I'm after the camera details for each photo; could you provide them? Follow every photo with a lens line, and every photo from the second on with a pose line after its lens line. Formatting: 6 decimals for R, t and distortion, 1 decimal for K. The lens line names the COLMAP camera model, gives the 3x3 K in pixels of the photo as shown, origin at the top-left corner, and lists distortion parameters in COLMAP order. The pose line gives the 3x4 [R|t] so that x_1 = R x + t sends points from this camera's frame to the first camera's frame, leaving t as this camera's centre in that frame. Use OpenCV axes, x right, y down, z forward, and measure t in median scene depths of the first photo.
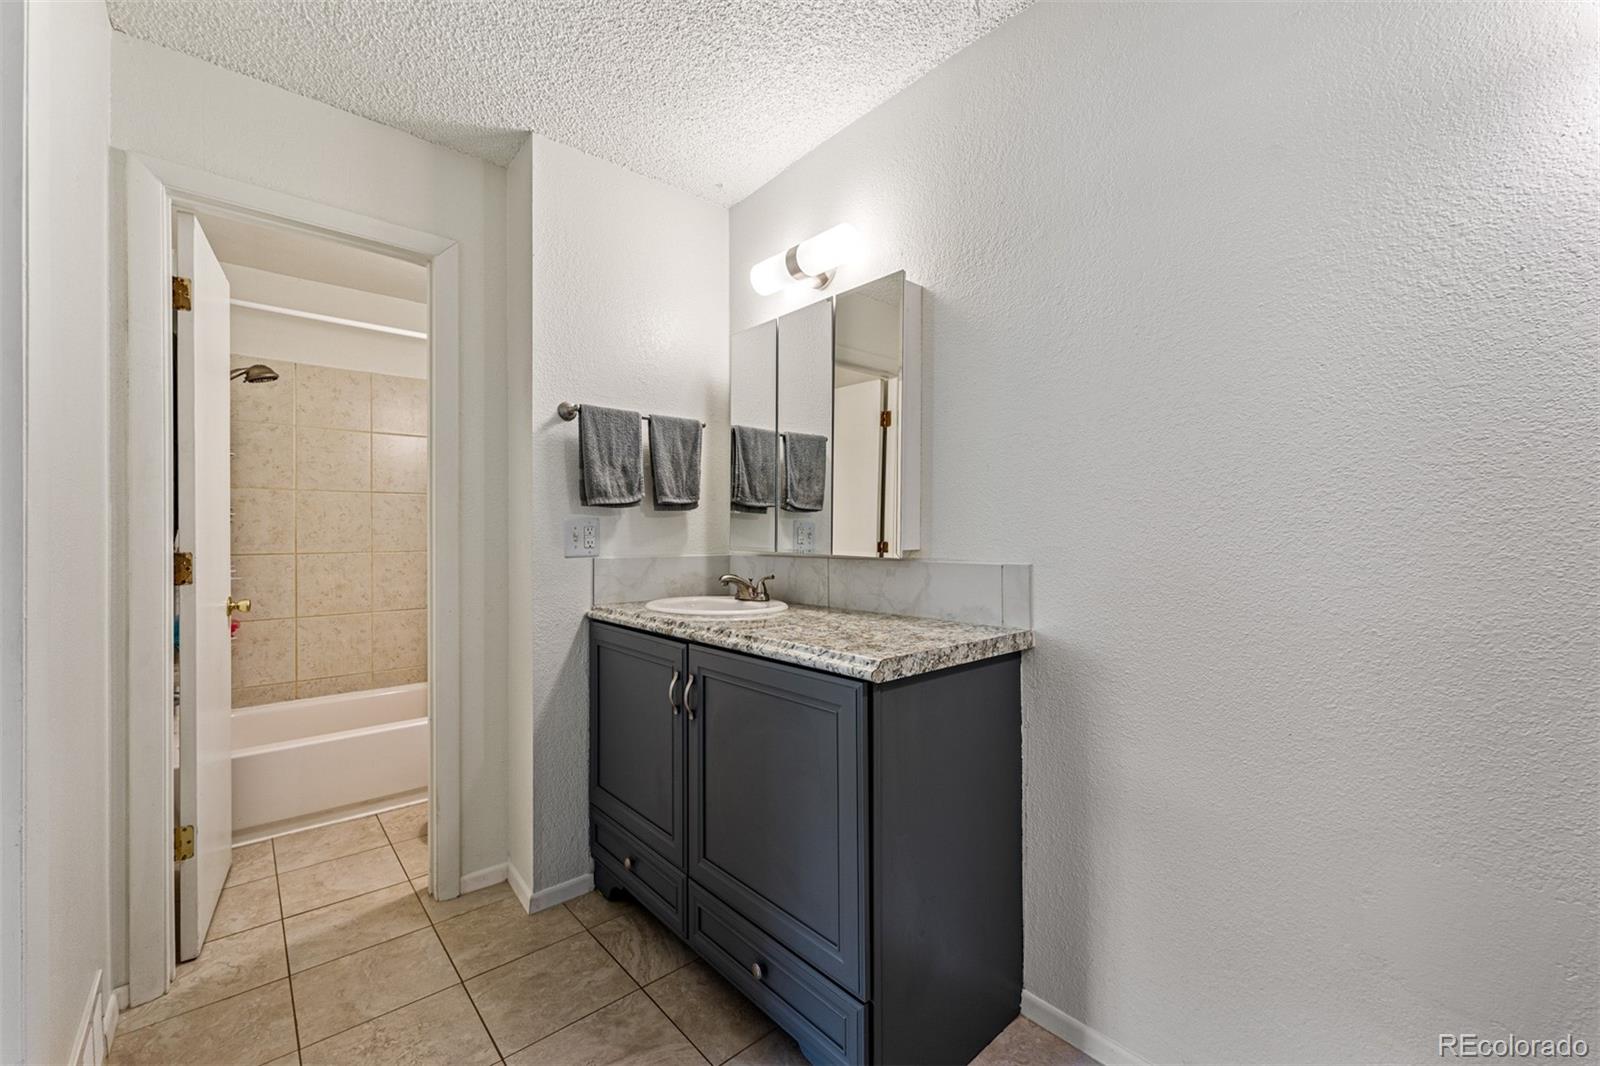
lens RADIAL K [[644.1, 0, 798.4], [0, 644.1, 535.7], [0, 0, 1]] dist [-0.000598, -0.000302]
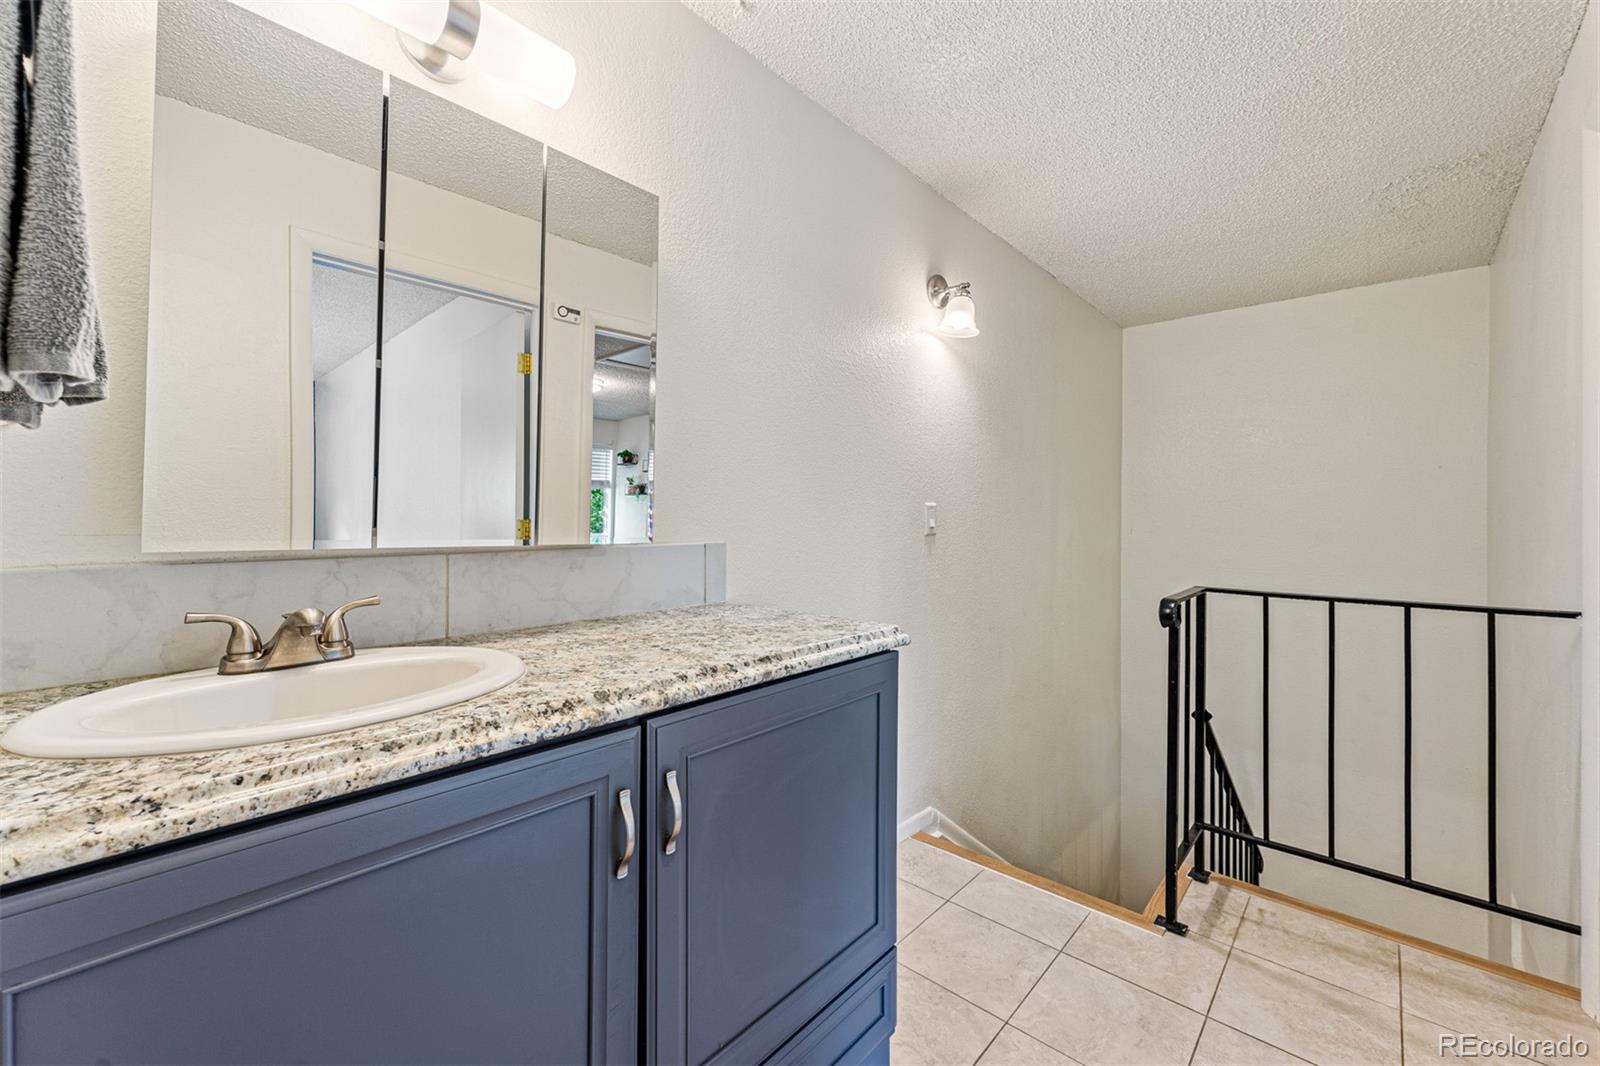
lens RADIAL K [[644.4, 0, 800.0], [0, 644.4, 529.1], [0, 0, 1]] dist [-0.000087, -0.000173]
pose [[-0.109584, -0.015253, 0.993861, -0.703861], [0.003352, 0.999871, 0.015715, 0.007061], [-0.993972, 0.005053, -0.109518, 0.953184]]
